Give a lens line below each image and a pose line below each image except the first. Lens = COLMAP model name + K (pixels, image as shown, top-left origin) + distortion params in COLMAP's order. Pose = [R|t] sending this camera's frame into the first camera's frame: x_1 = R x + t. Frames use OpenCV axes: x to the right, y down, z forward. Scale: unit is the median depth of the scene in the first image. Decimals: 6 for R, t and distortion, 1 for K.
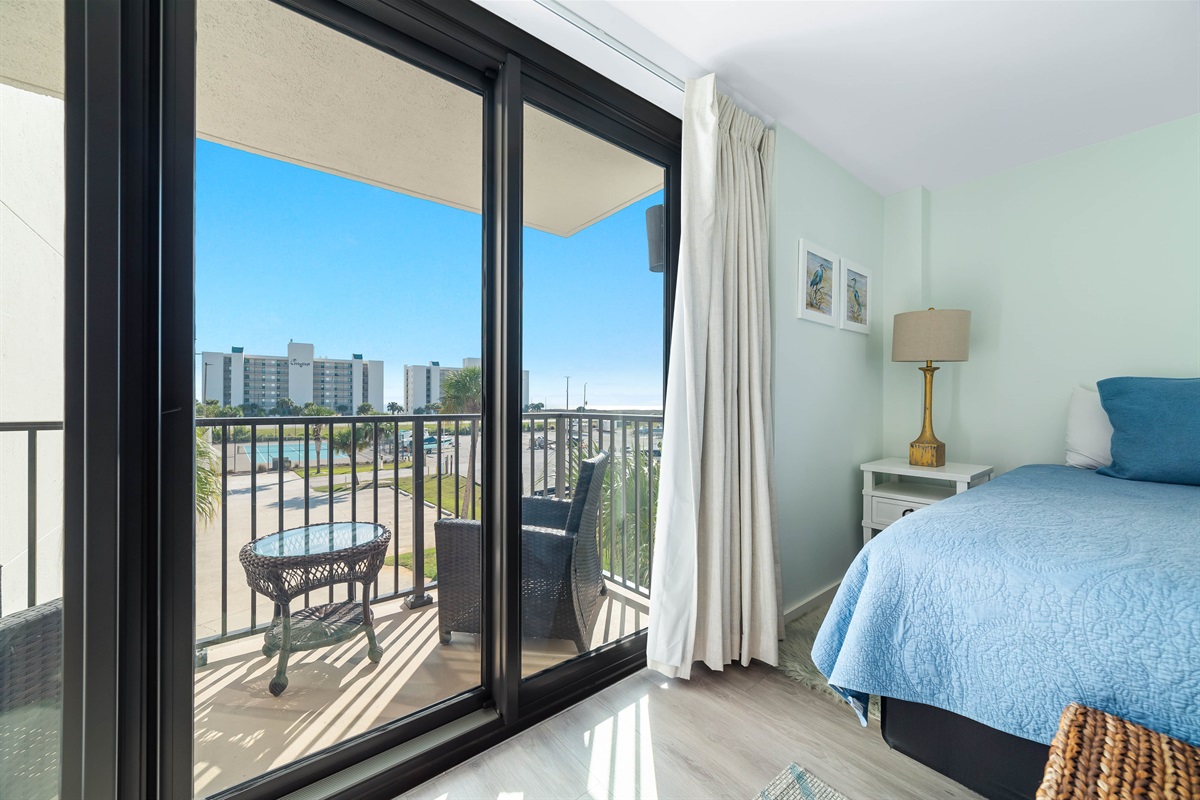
lens RADIAL K [[463.8, 0, 600.0], [0, 463.8, 400.0], [0, 0, 1]] dist [0.001002, 0.000167]
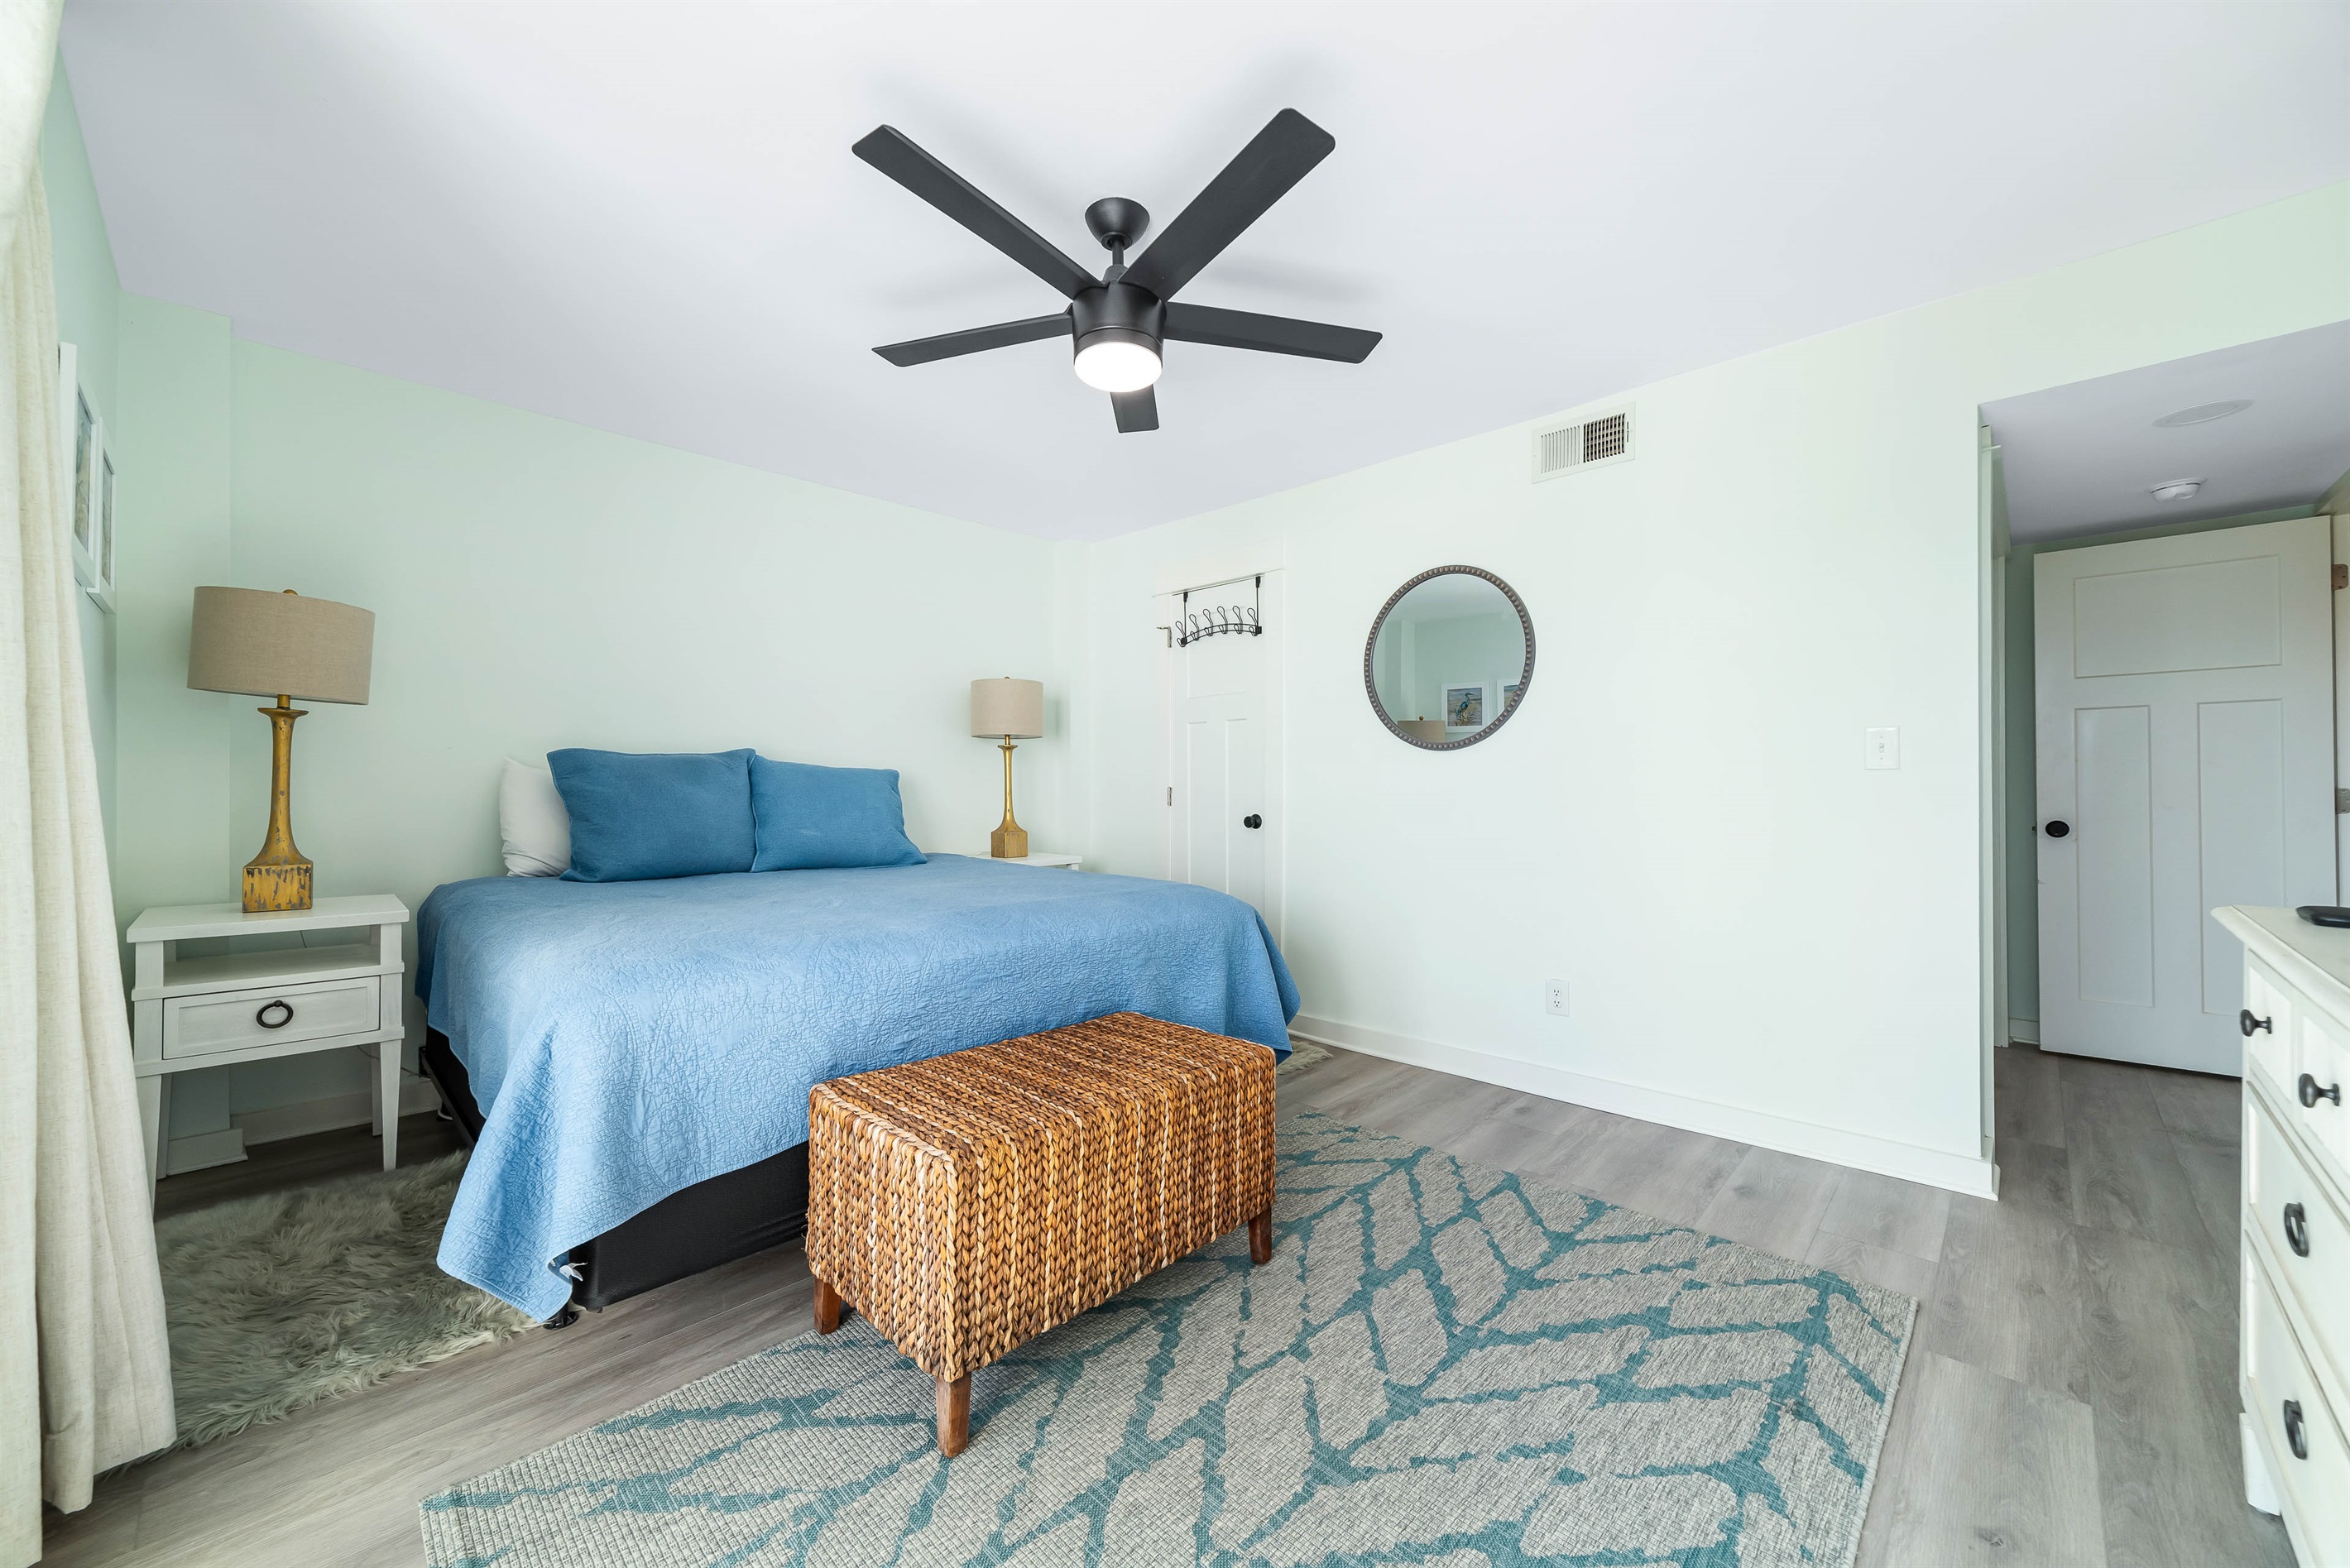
lens RADIAL K [[890.2, 0, 1177.4], [0, 890.2, 787.5], [0, 0, 1]] dist [0.001473, 0.000394]
pose [[-0.127832, 0.002598, 0.991792, -0.404341], [-0.007602, 0.999965, -0.003599, 0.010249], [-0.991767, -0.008000, -0.127808, 0.209452]]
